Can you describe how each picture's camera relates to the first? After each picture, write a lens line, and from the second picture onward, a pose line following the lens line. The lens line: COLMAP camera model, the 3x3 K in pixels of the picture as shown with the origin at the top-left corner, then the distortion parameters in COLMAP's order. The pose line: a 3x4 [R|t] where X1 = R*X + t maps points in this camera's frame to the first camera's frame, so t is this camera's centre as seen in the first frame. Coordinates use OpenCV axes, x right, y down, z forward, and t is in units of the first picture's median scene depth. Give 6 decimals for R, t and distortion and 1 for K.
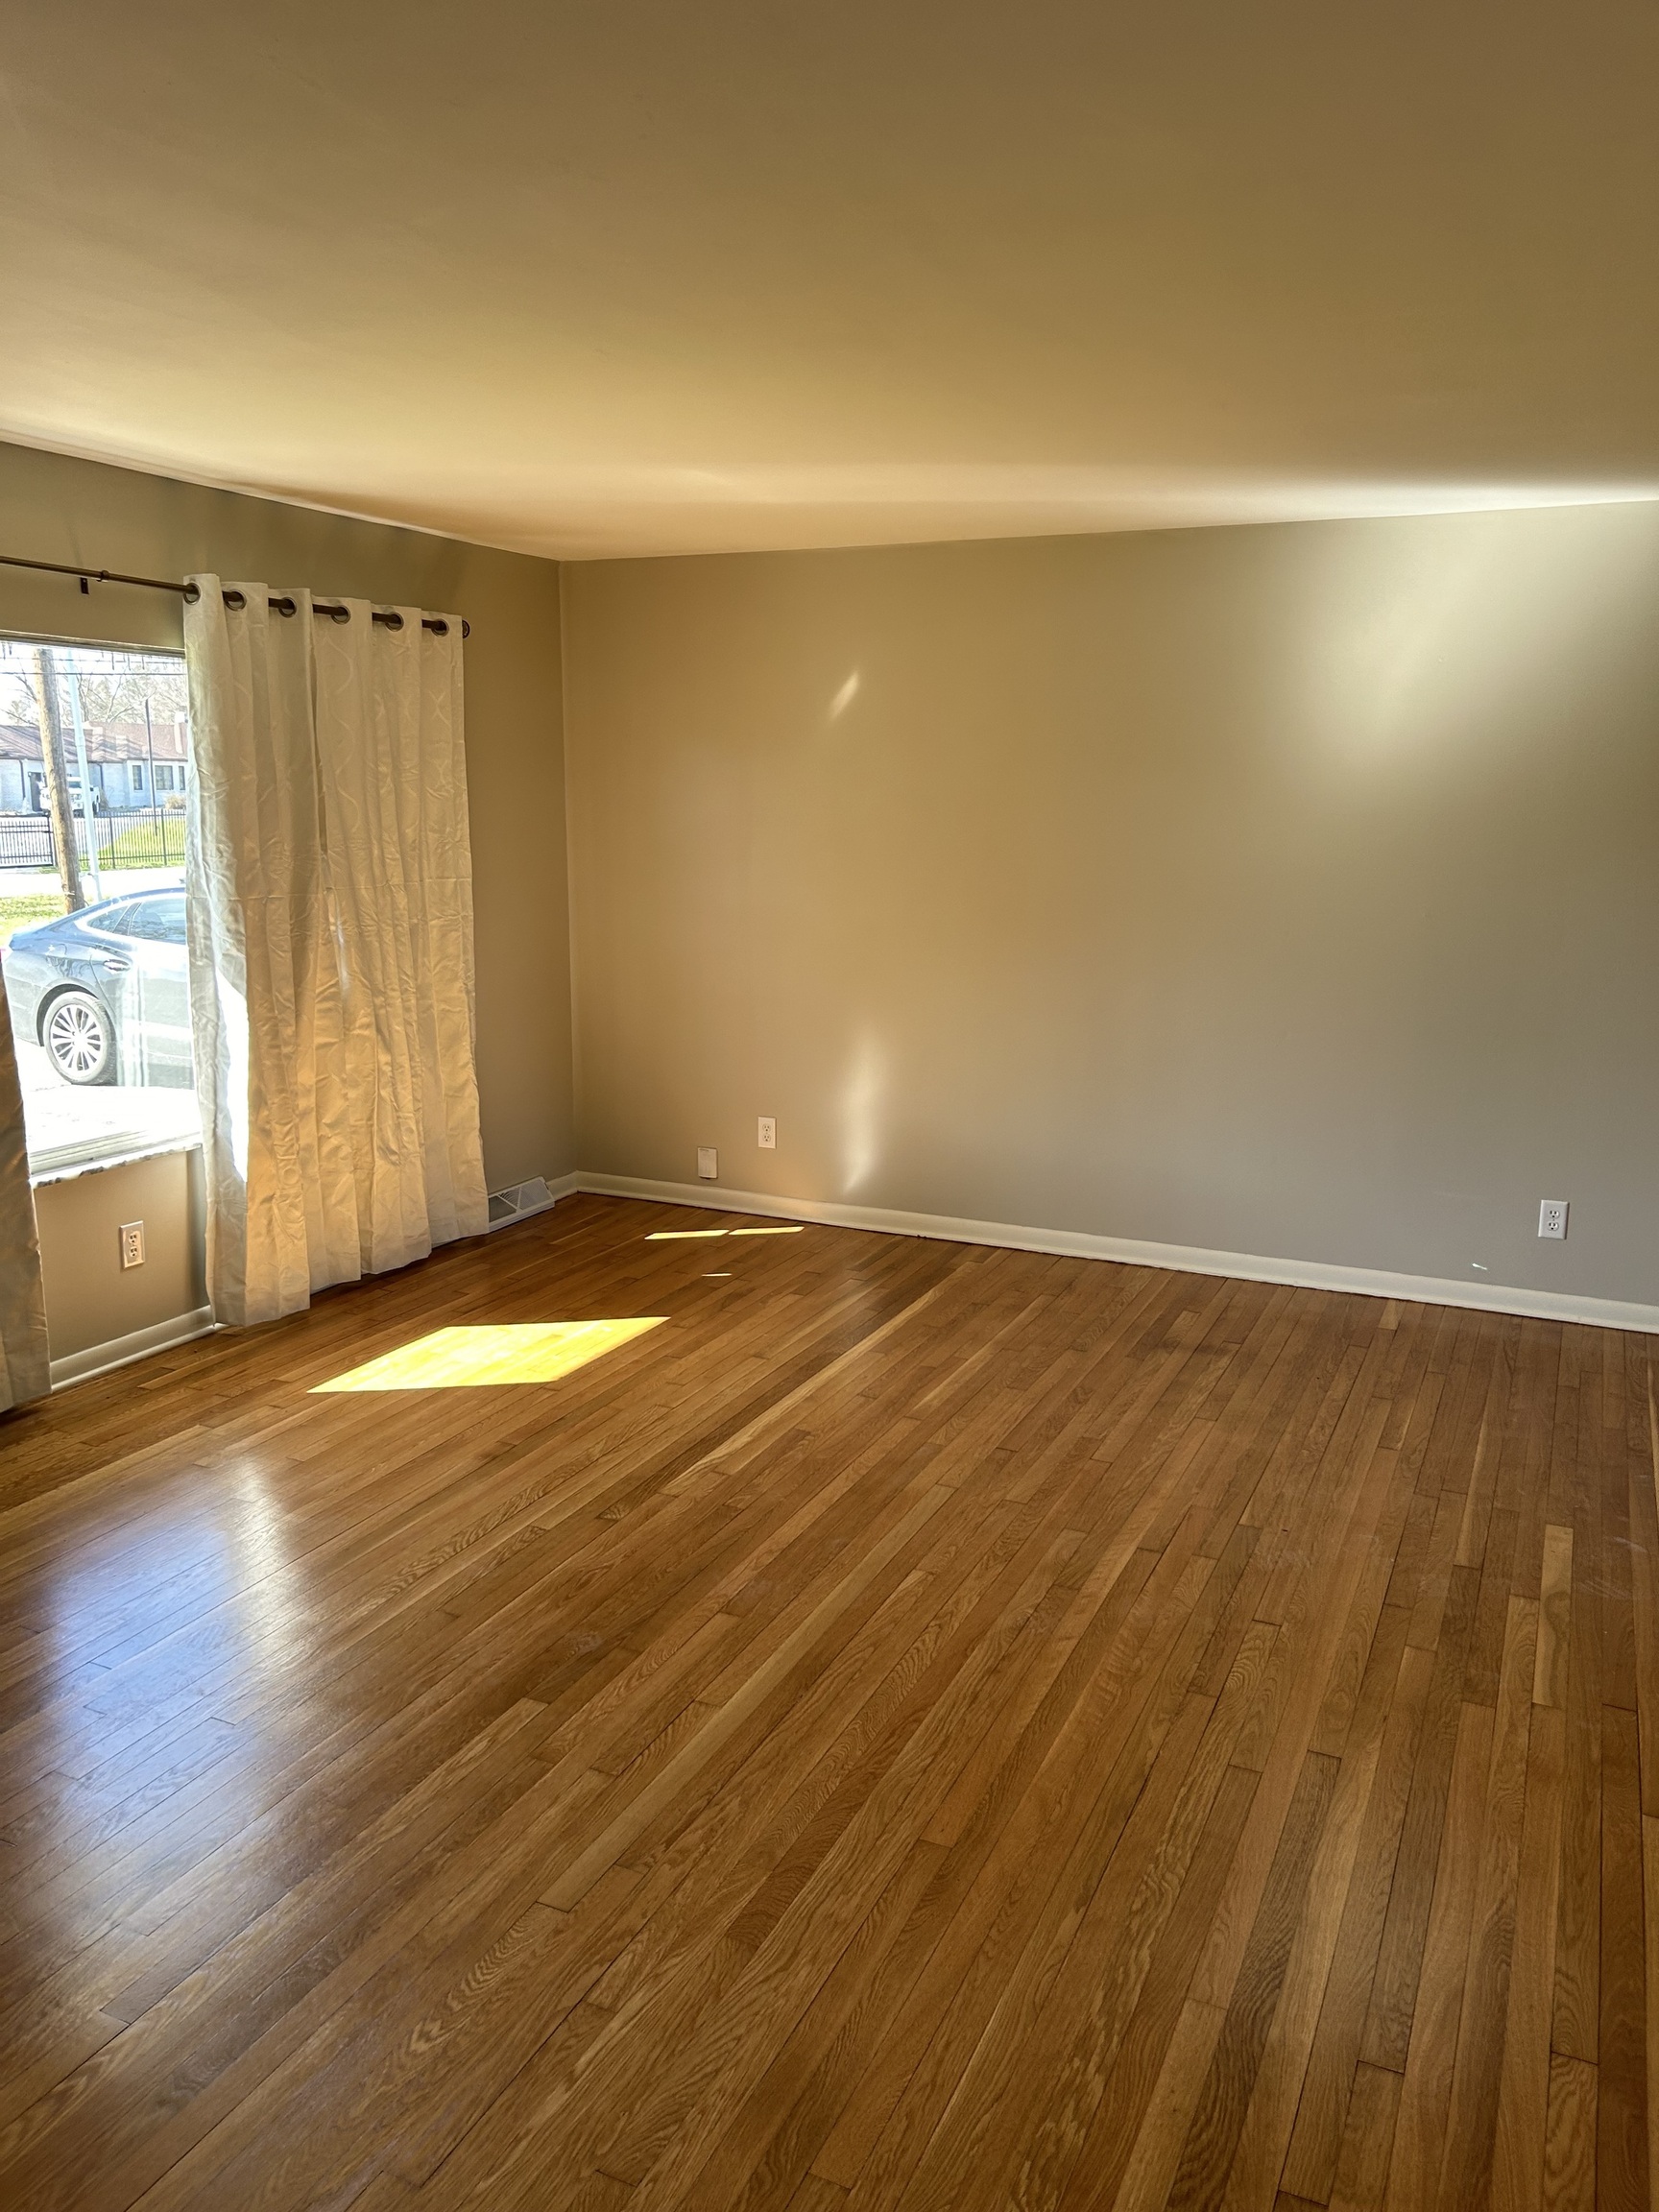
lens RADIAL K [[1673.0, 0, 821.5], [0, 1673.0, 1095.6], [0, 0, 1]] dist [0.054270, -0.051378]
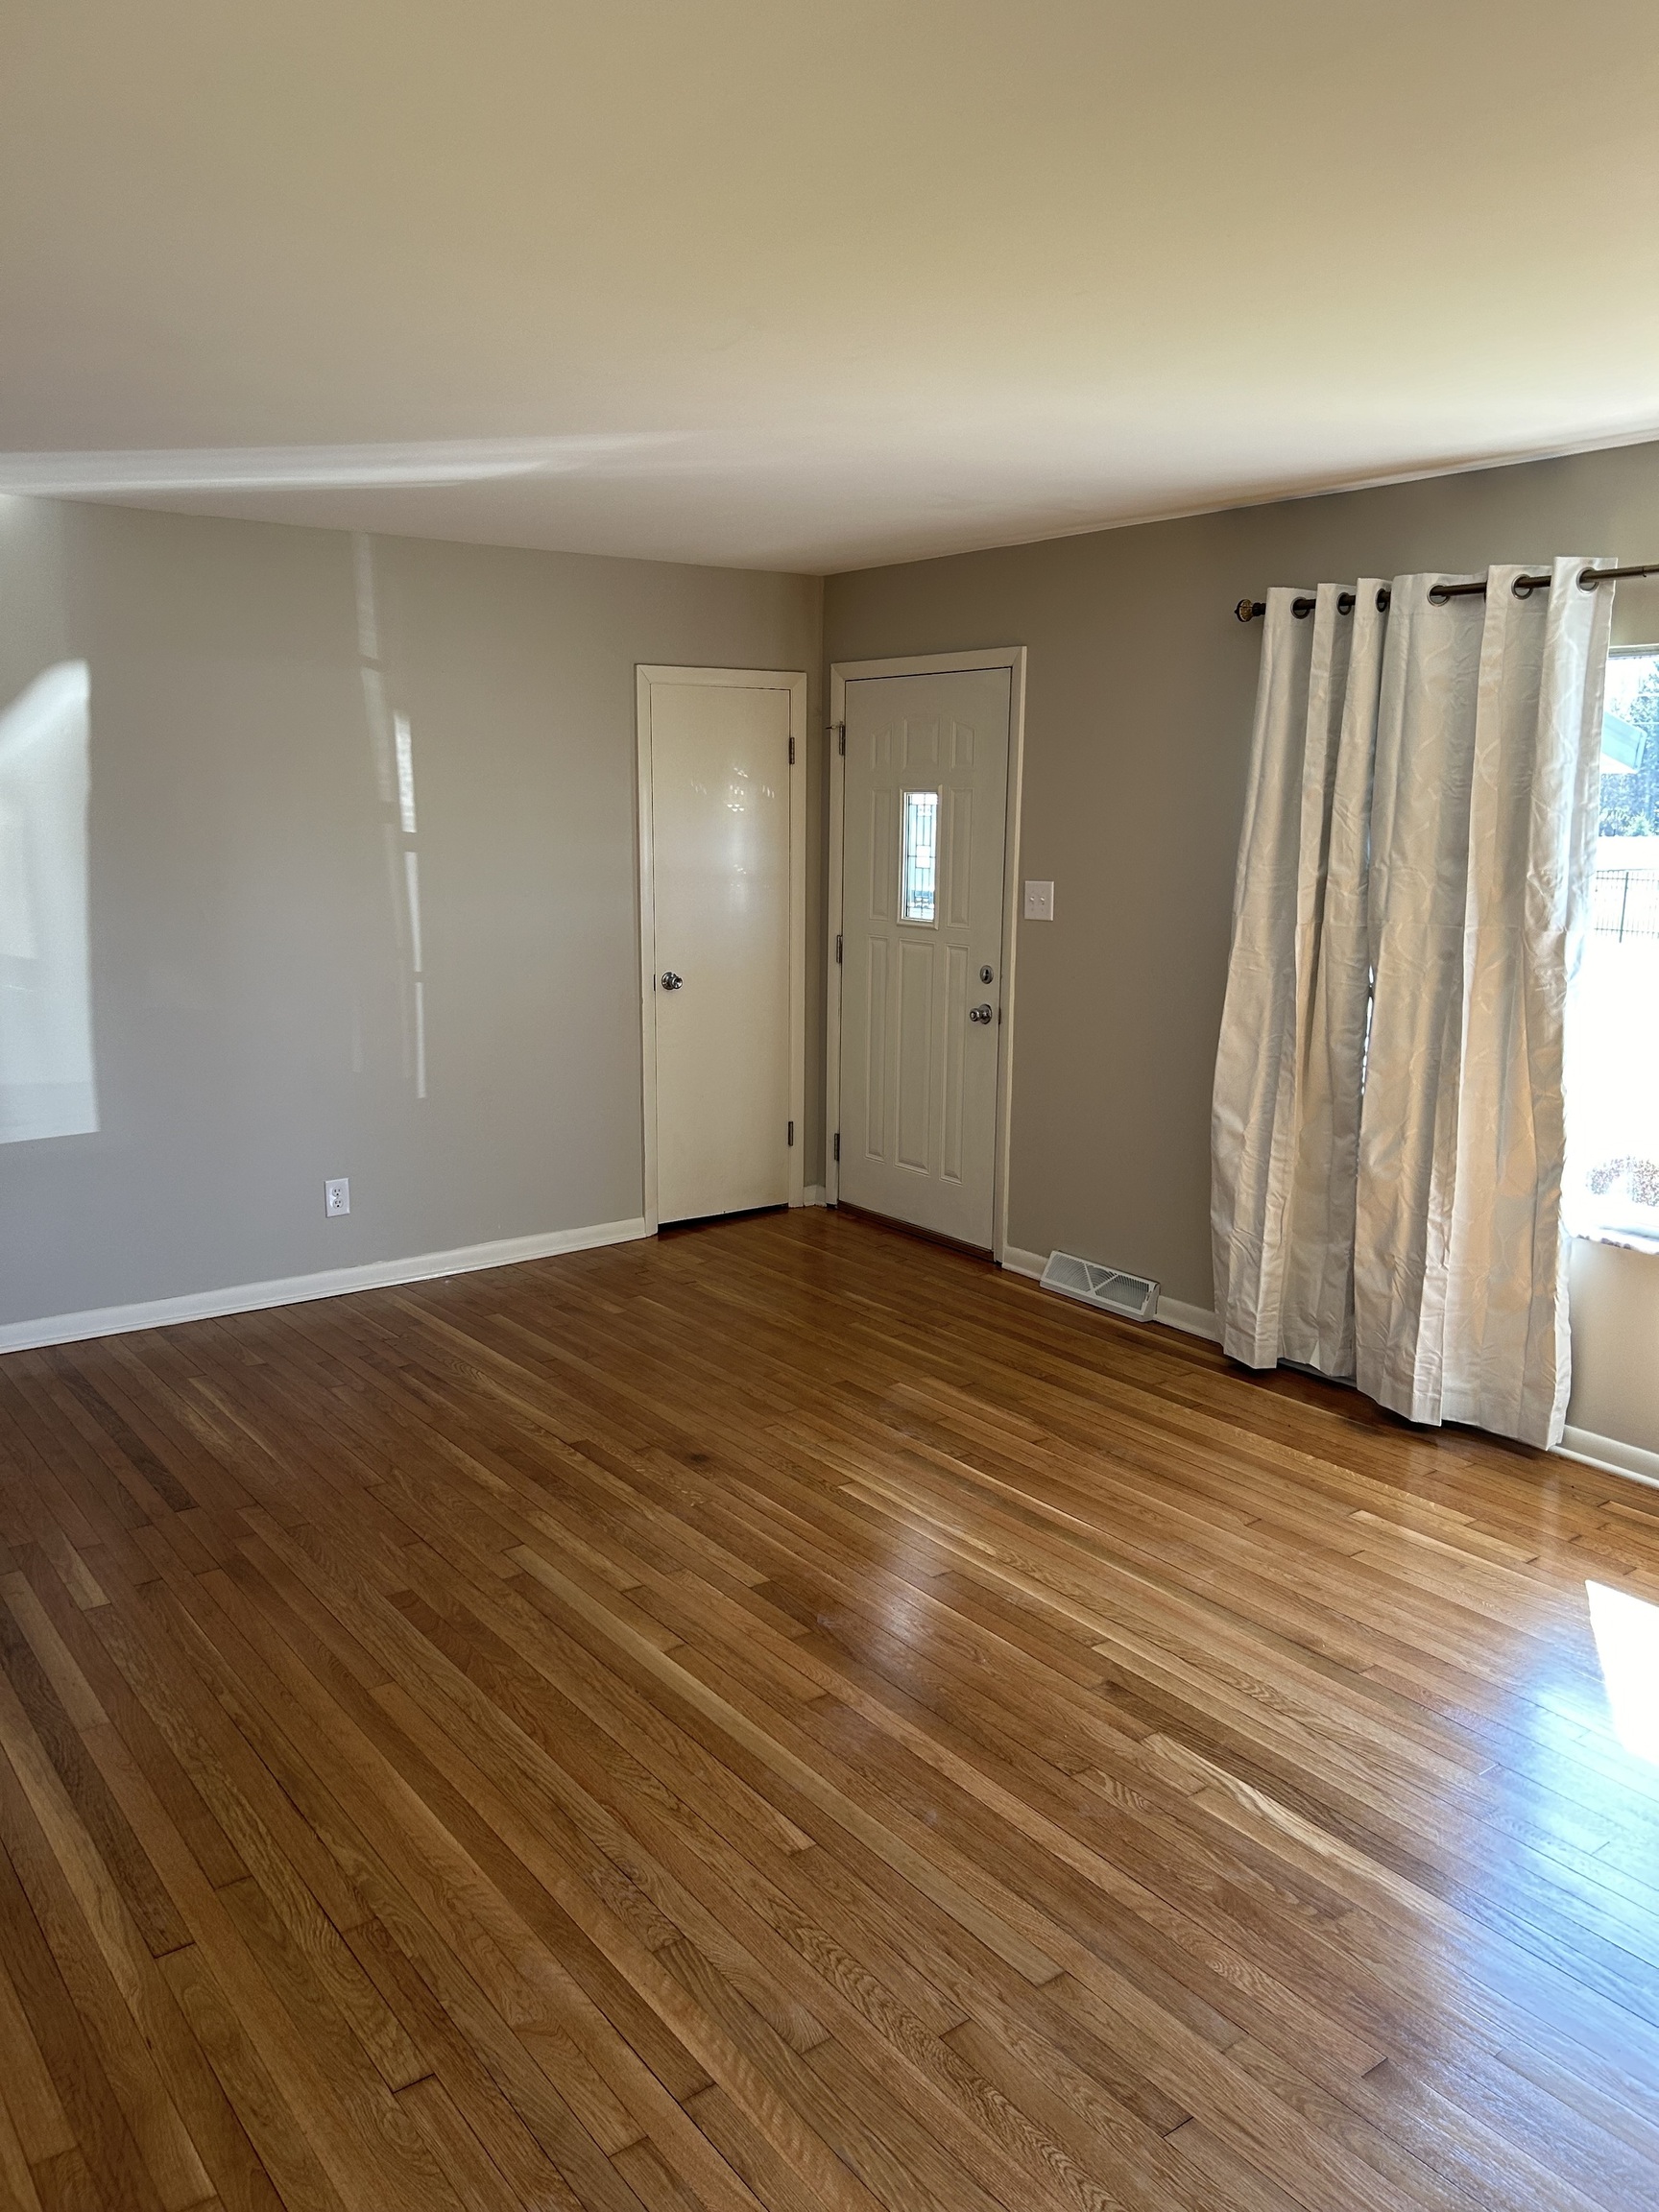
lens RADIAL K [[1673.0, 0, 818.6], [0, 1673.0, 1115.8], [0, 0, 1]] dist [0.054270, -0.051378]
pose [[-0.480238, 0.154437, -0.863435, 0.727418], [-0.173569, 0.948181, 0.266133, -0.251311], [0.859794, 0.277673, -0.428547, 1.373140]]
